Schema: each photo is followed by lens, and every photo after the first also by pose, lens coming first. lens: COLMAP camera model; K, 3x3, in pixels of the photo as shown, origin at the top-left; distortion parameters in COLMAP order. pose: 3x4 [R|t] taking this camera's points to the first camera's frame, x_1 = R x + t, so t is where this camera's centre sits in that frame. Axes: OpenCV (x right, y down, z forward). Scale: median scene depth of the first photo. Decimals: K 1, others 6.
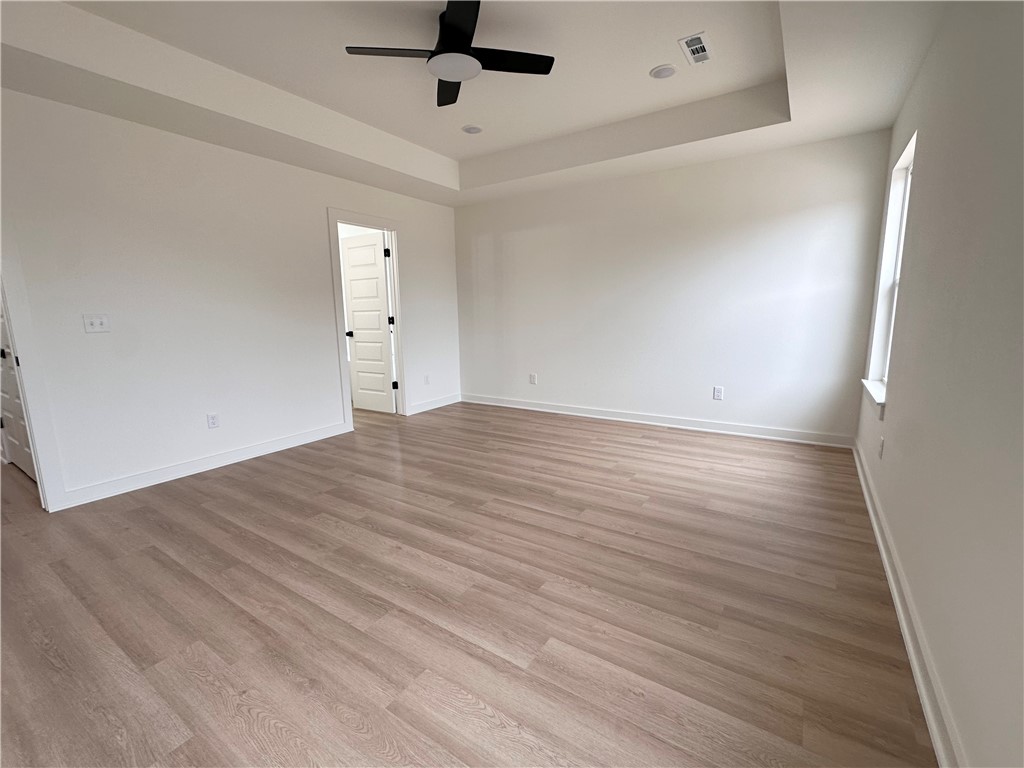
lens RADIAL K [[444.8, 0, 512.0], [0, 444.8, 384.0], [0, 0, 1]] dist [-0.003471, -0.000369]
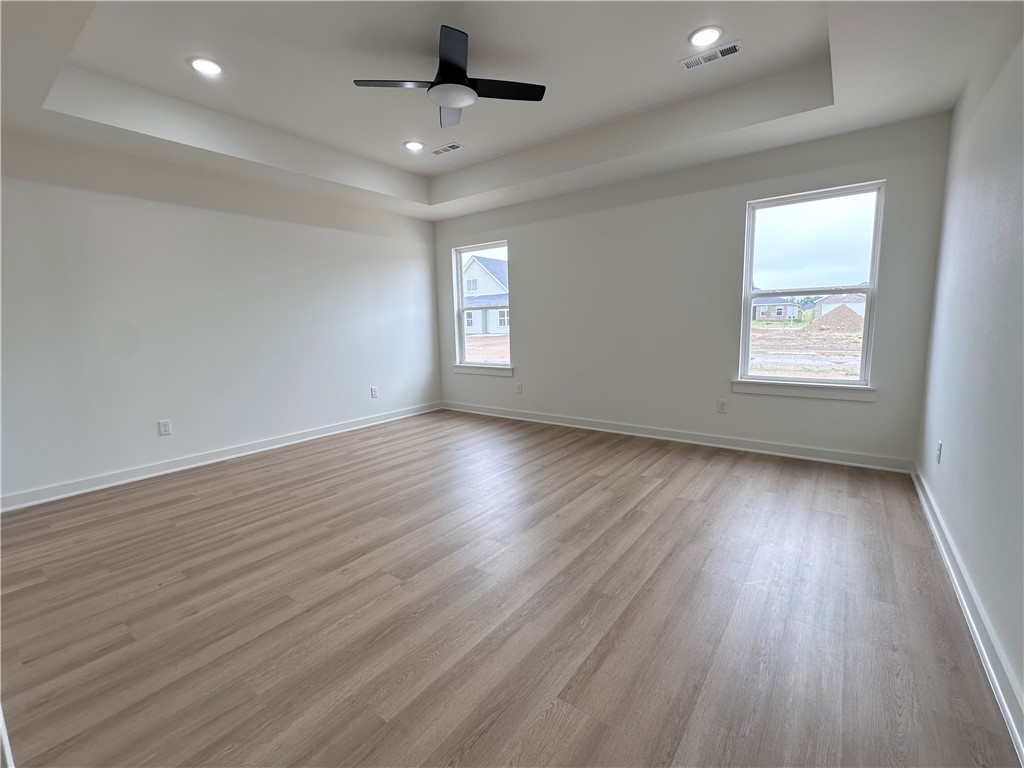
lens RADIAL K [[444.8, 0, 512.0], [0, 444.8, 384.0], [0, 0, 1]] dist [-0.003471, -0.000369]
pose [[0.061979, -0.122568, 0.990523, -0.945028], [0.186574, 0.976360, 0.109141, -0.083932], [-0.980484, 0.178041, 0.083381, 0.656145]]
